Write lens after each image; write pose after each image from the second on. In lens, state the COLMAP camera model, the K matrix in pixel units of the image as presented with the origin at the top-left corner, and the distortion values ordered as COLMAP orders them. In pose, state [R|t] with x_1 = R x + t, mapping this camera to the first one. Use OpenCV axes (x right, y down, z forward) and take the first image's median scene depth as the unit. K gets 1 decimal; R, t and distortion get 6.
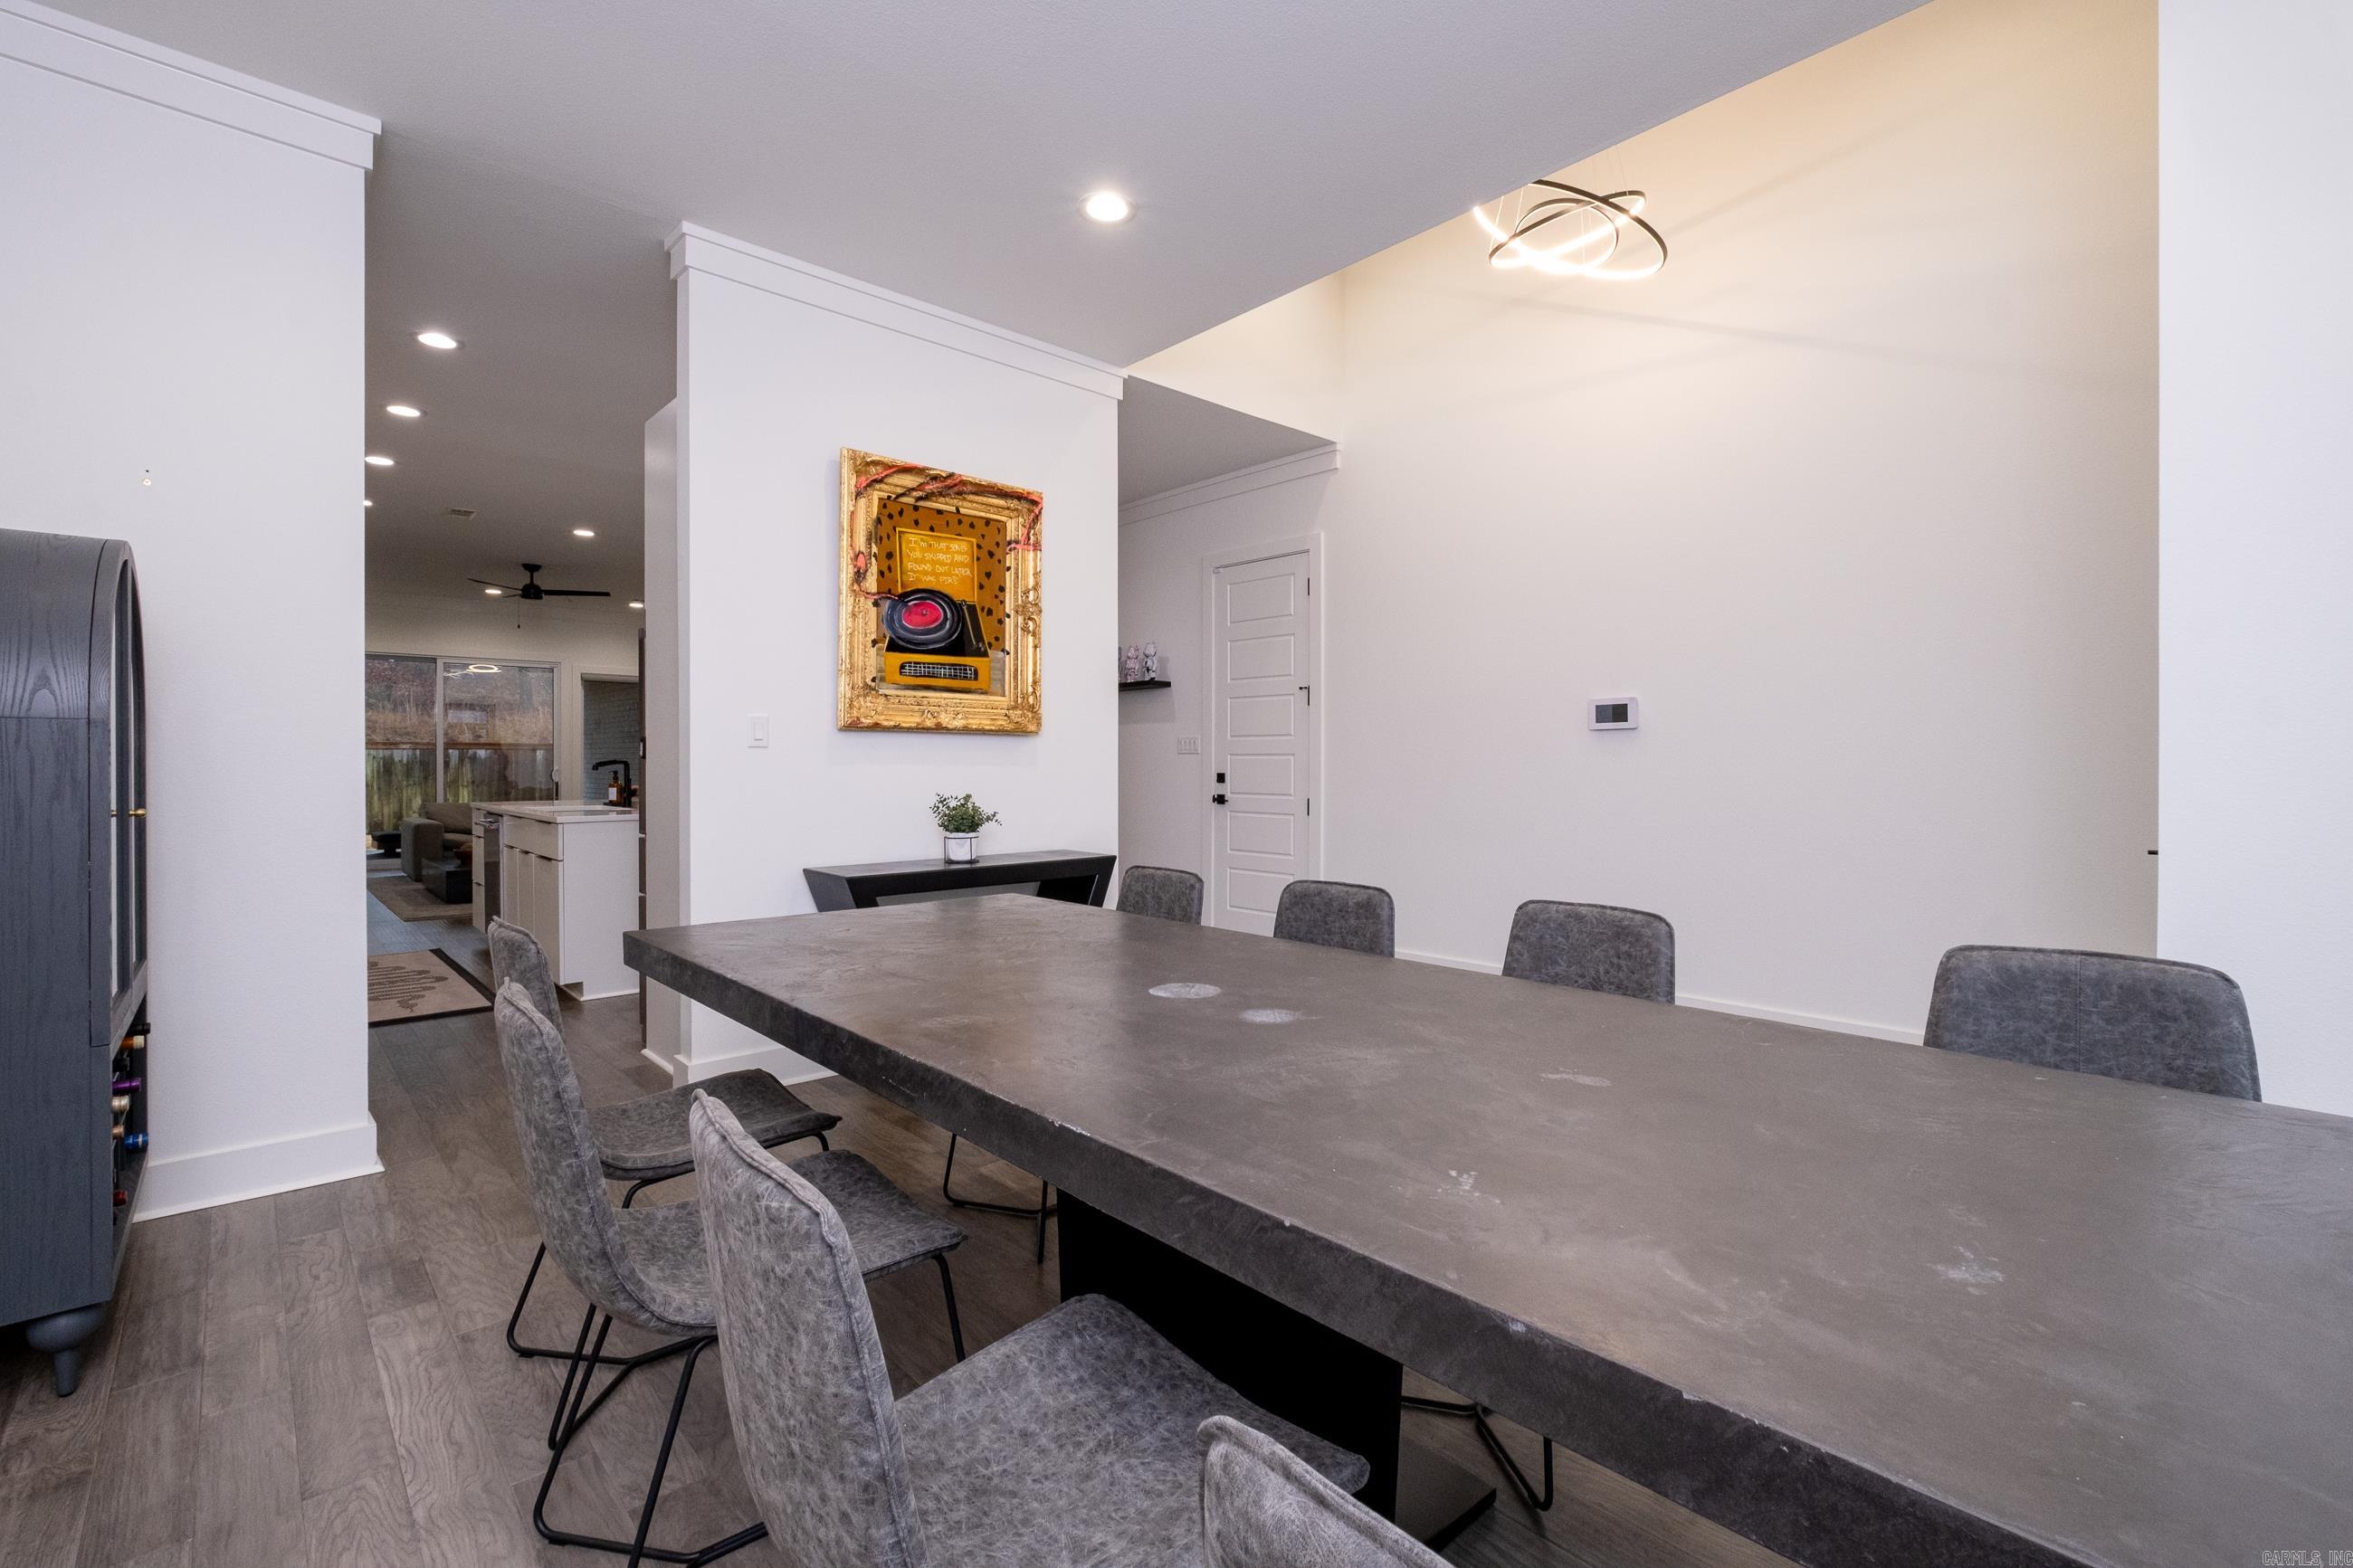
lens RADIAL K [[1049.8, 0, 1185.7], [0, 1049.8, 763.2], [0, 0, 1]] dist [-0.006685, 0.001039]
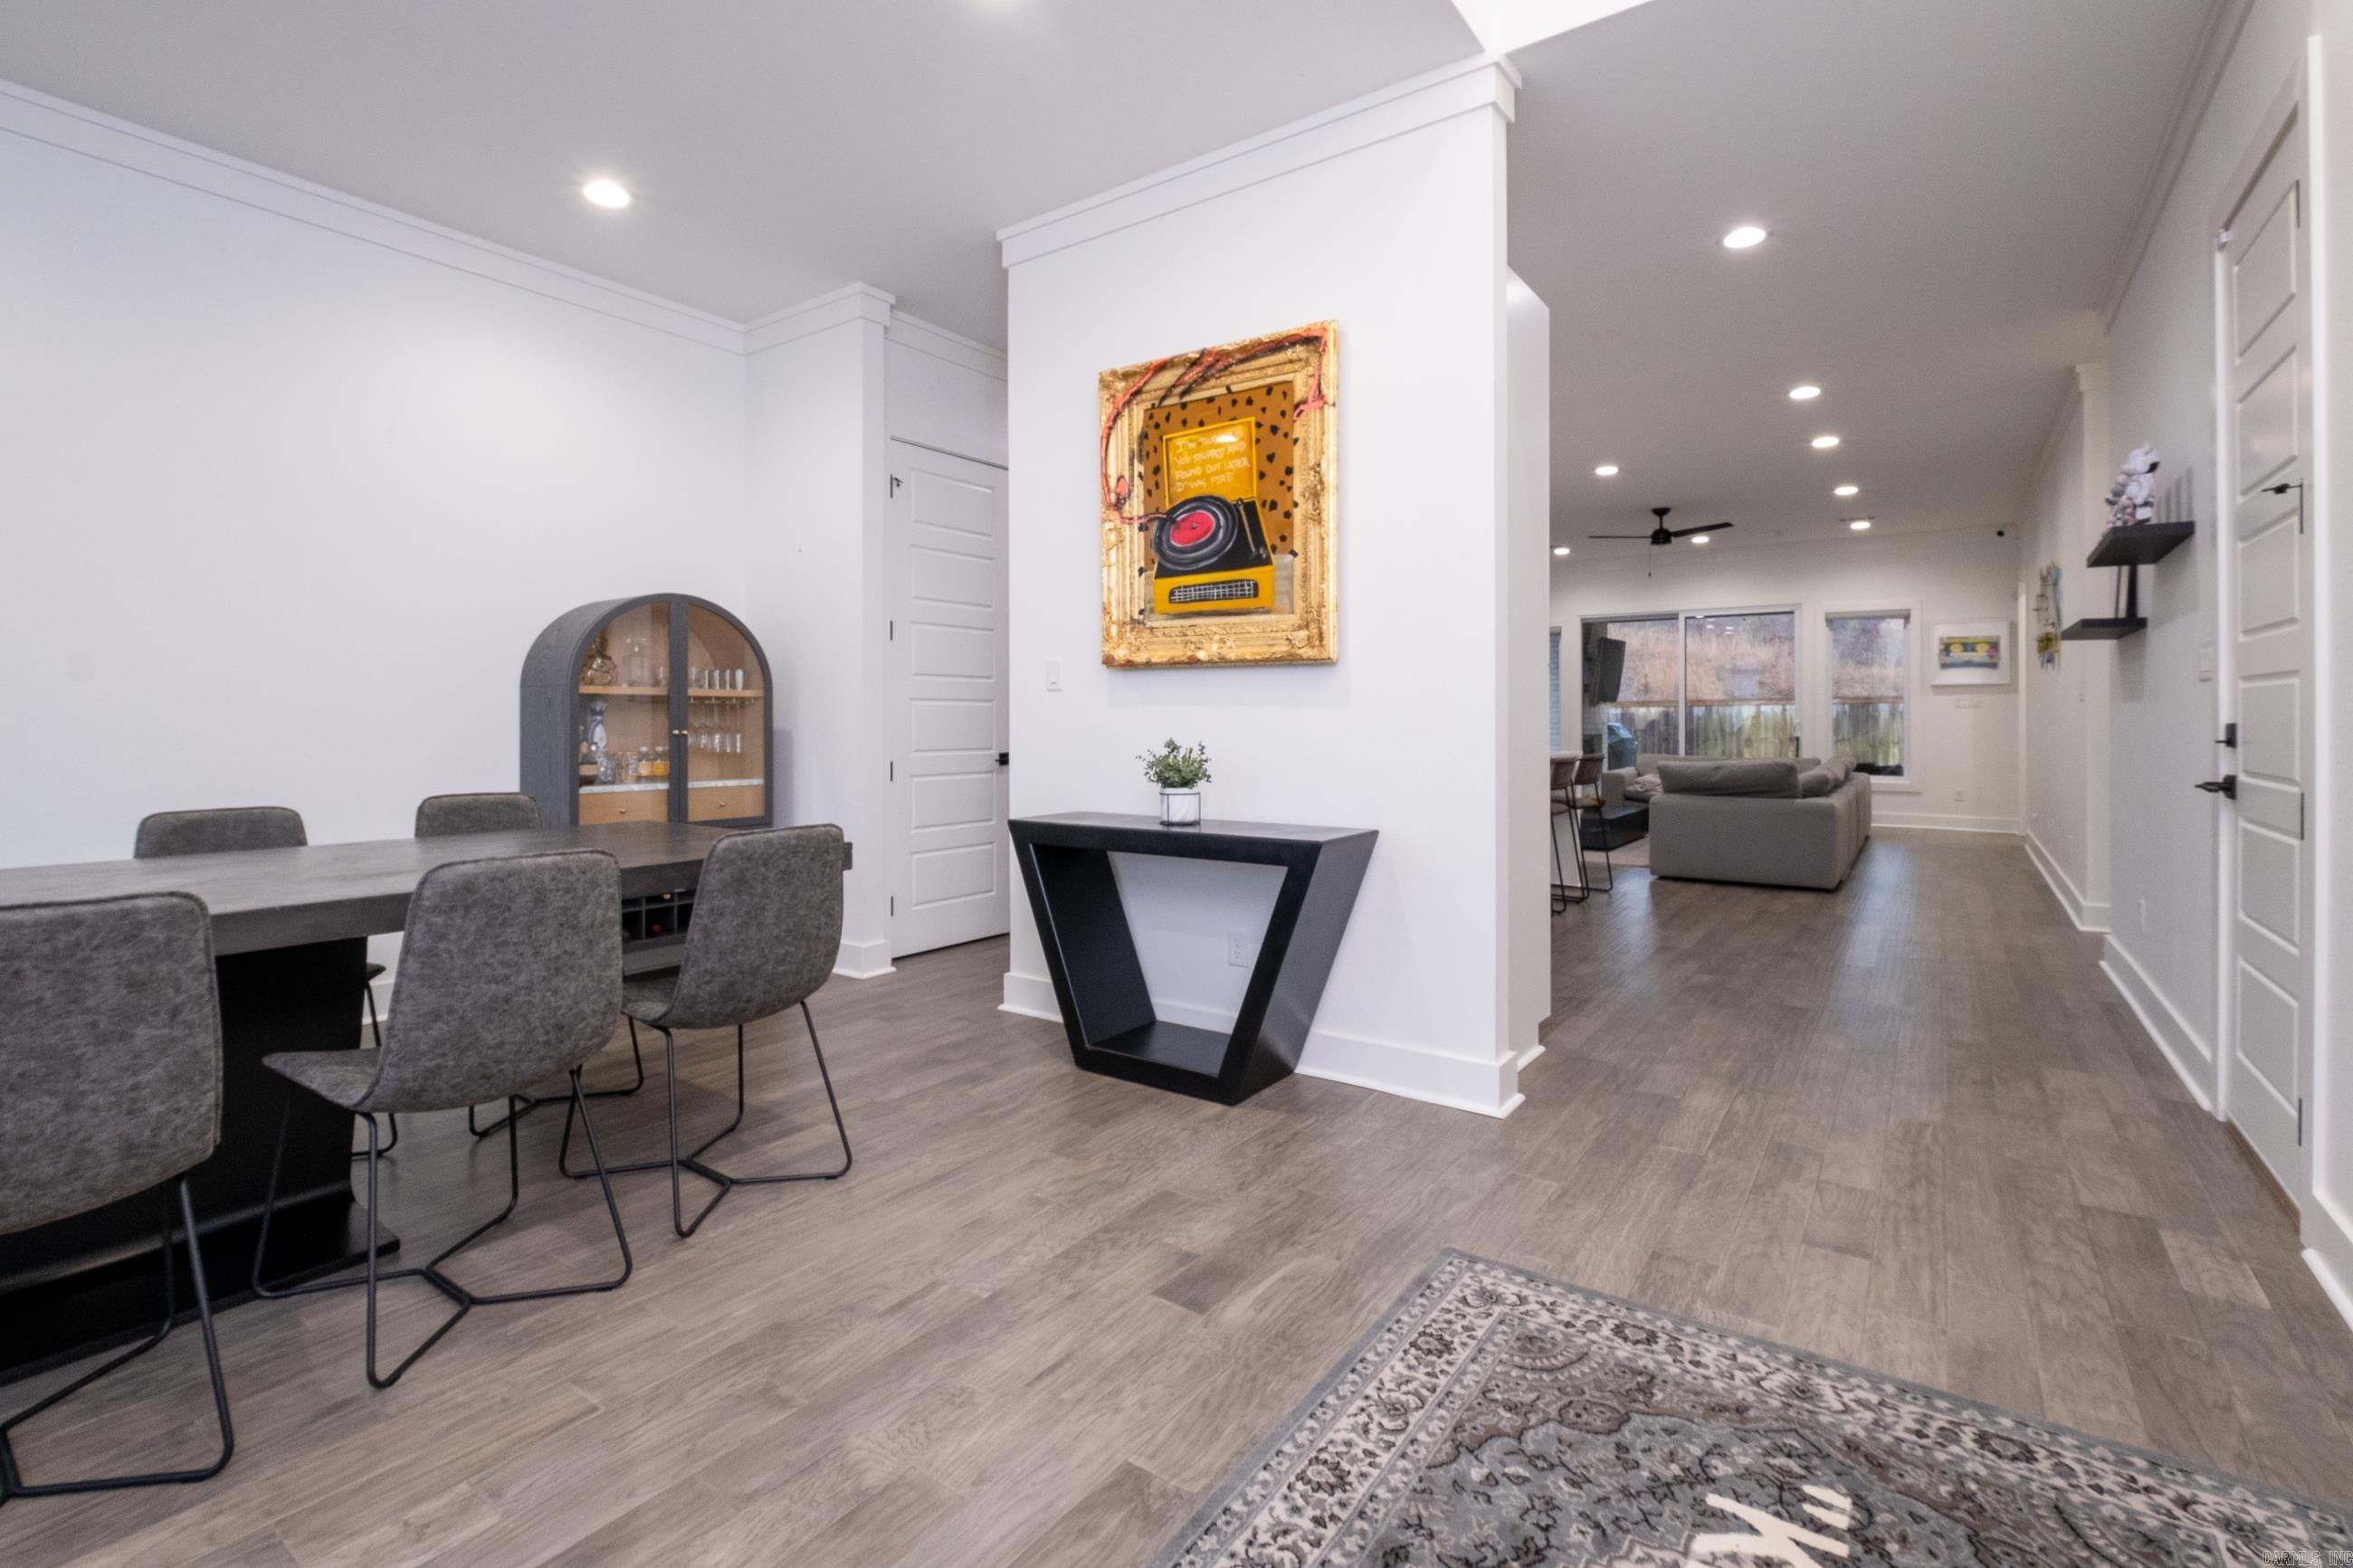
lens RADIAL K [[1049.8, 0, 1155.4], [0, 1049.8, 708.5], [0, 0, 1]] dist [-0.006685, 0.001039]
pose [[0.189241, -0.009594, -0.981884, 0.556251], [-0.001351, 0.999949, -0.010031, 0.011741], [0.981930, 0.003225, 0.189219, 0.787188]]
